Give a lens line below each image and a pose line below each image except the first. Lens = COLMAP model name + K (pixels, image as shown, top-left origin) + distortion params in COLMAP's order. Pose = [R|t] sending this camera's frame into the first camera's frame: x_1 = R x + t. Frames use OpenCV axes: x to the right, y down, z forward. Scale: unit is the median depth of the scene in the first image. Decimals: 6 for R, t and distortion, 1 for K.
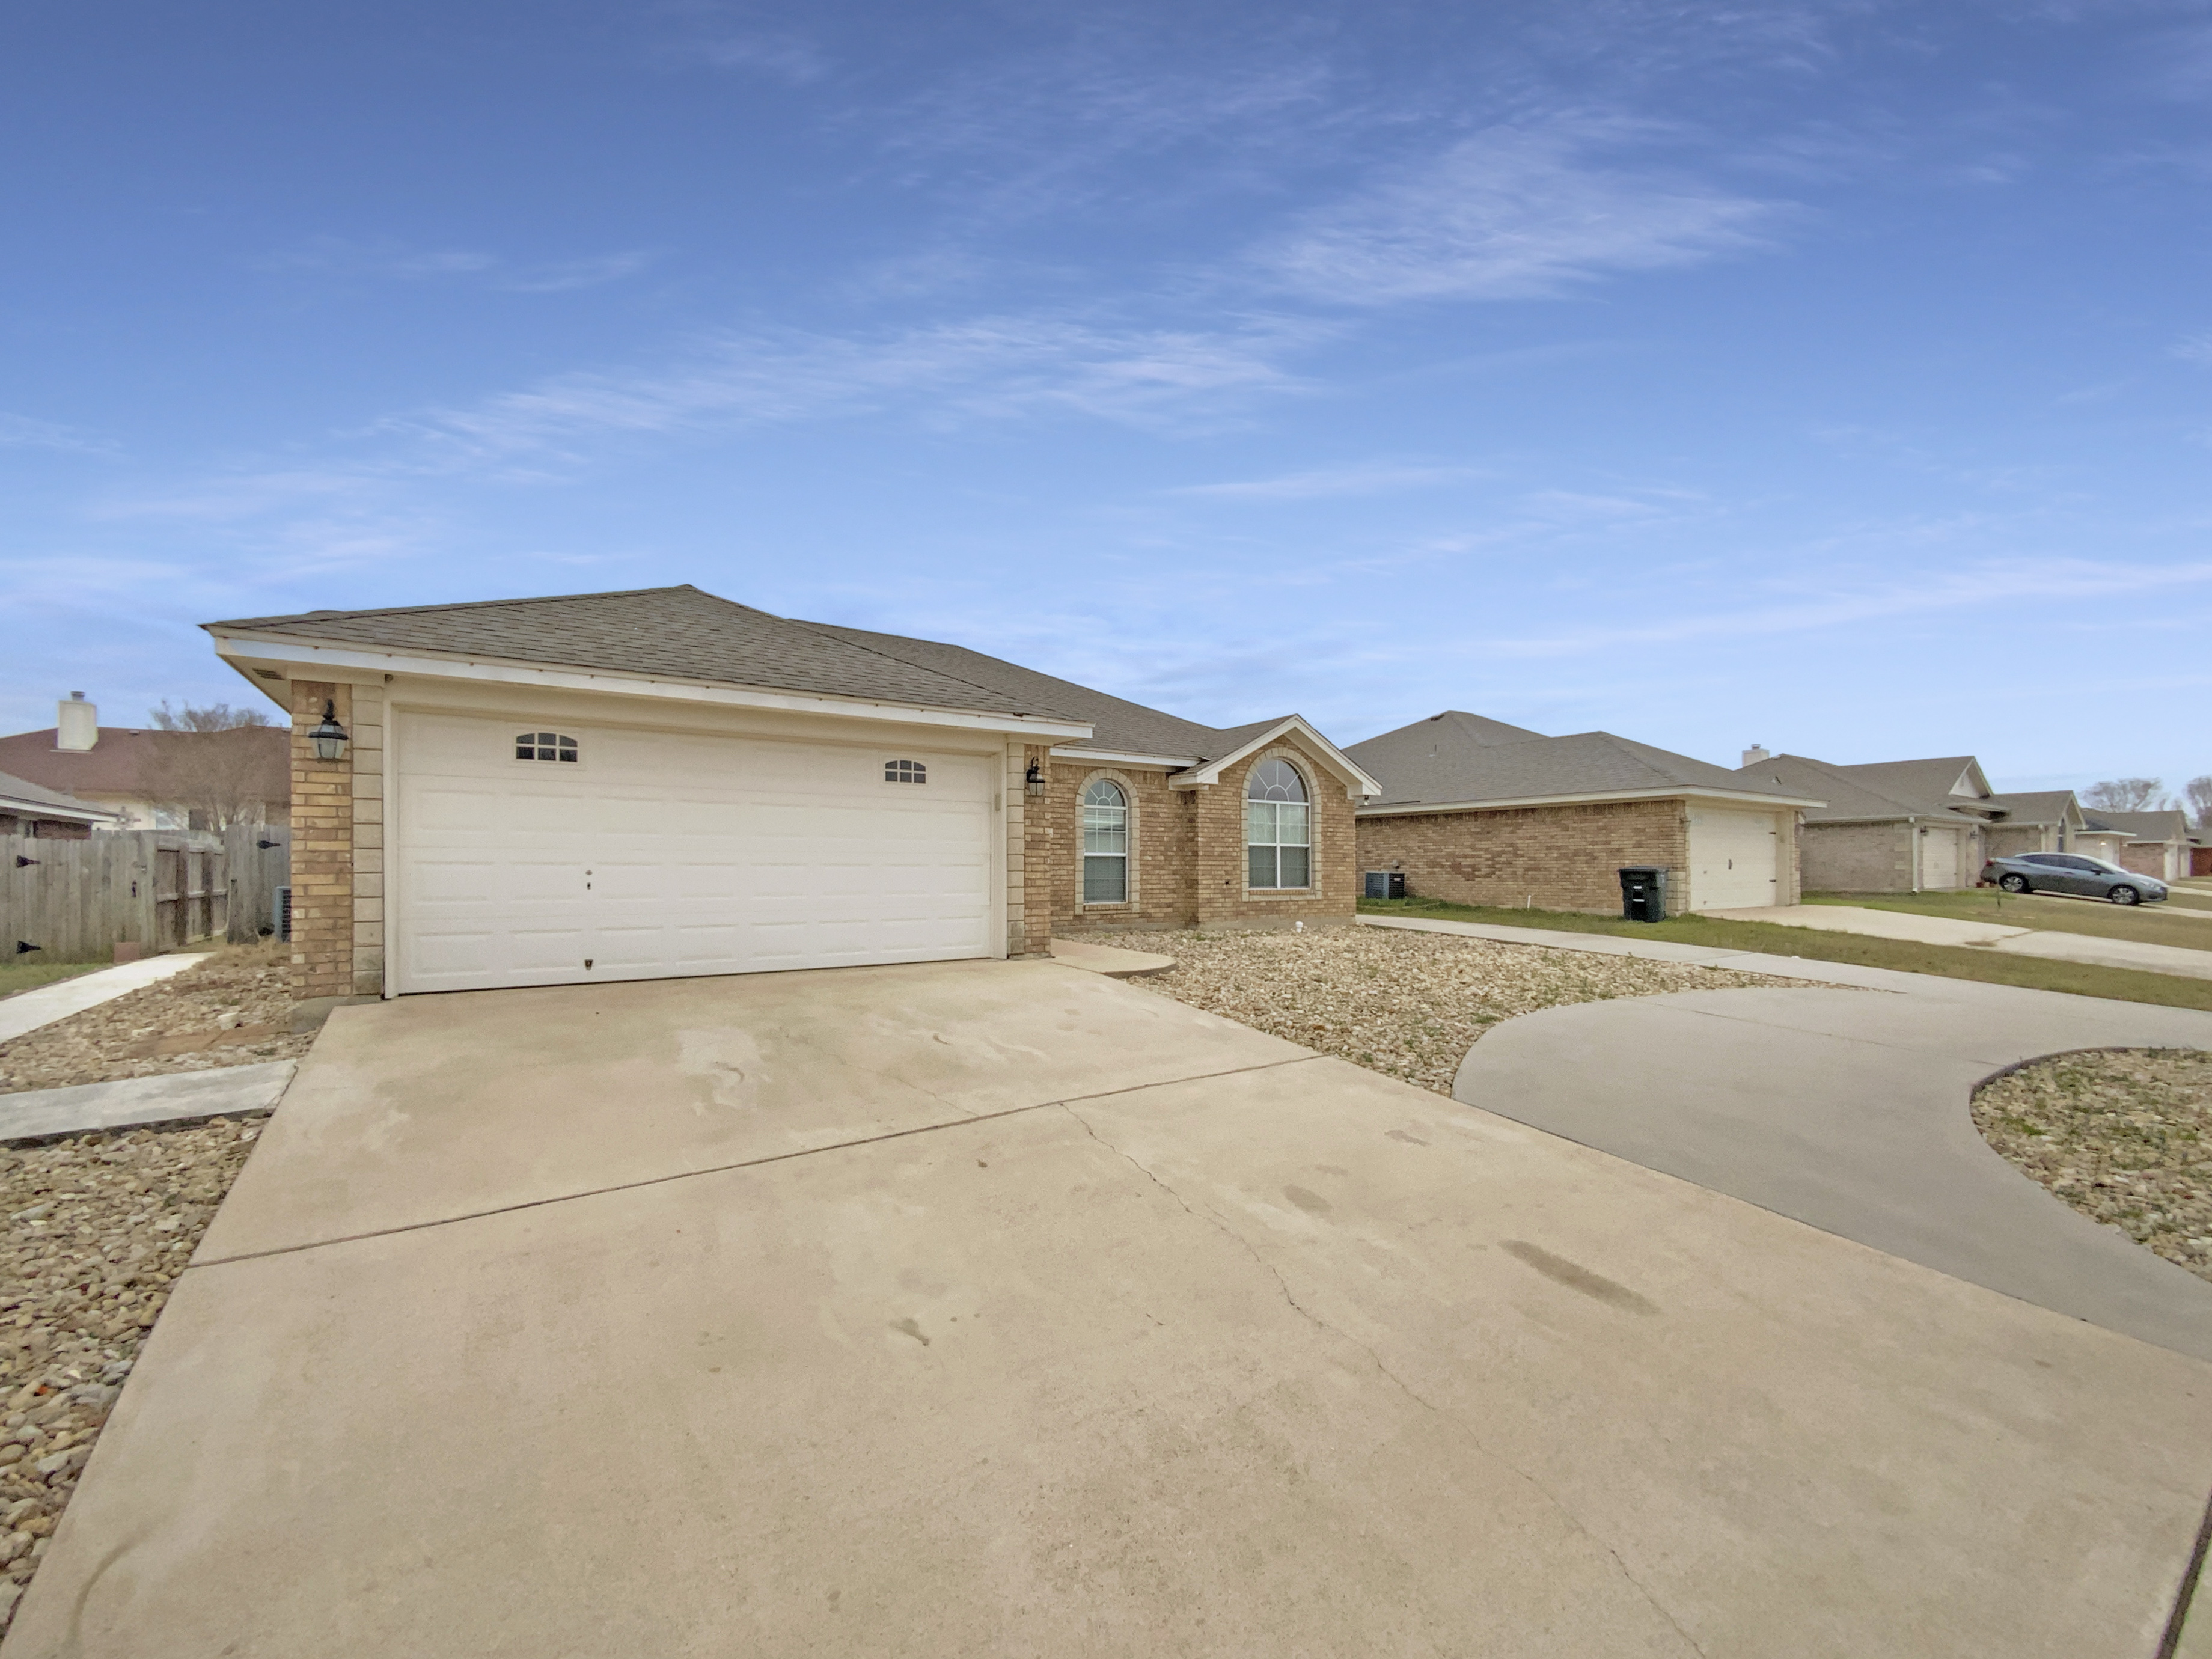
lens RADIAL K [[890.9, 0, 1122.8], [0, 890.9, 841.4], [0, 0, 1]] dist [0.003390, 0.000079]
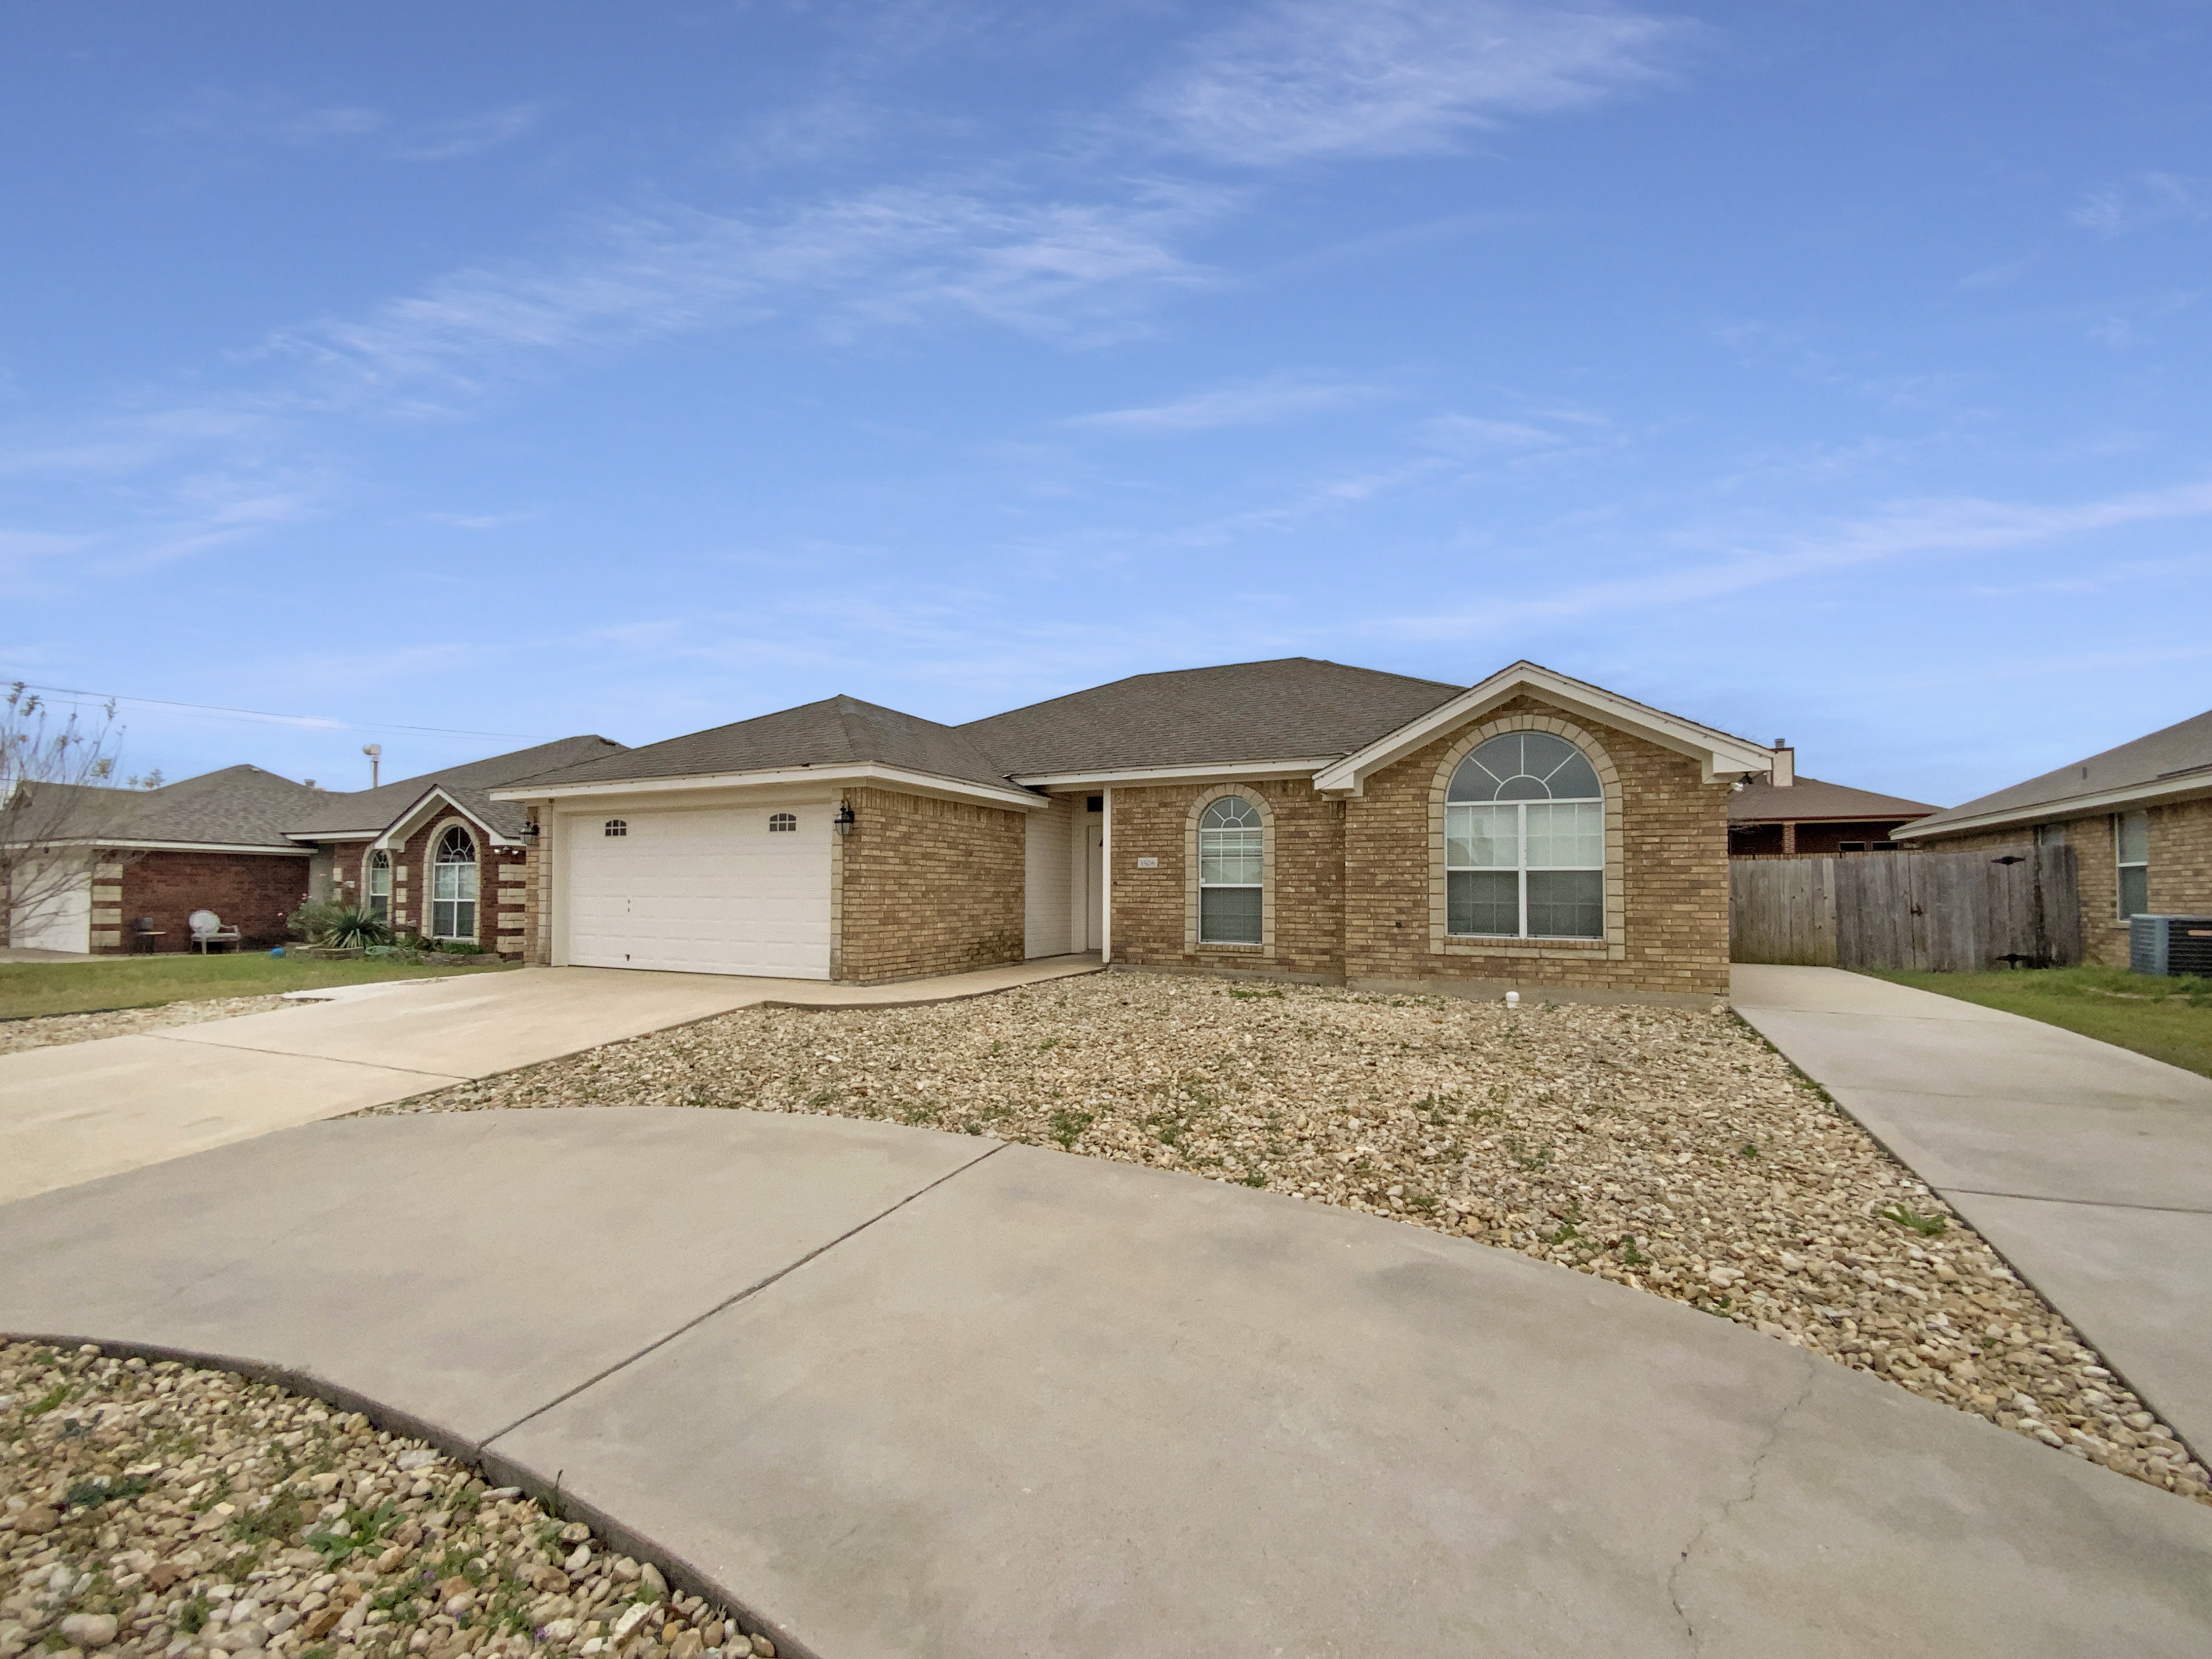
lens RADIAL K [[890.9, 0, 1120.5], [0, 890.9, 840.5], [0, 0, 1]] dist [0.003390, 0.000079]
pose [[0.499133, -0.047732, -0.865210, 0.642359], [0.020501, 0.998853, -0.043278, 0.006150], [0.866283, 0.003864, 0.499539, 0.476566]]
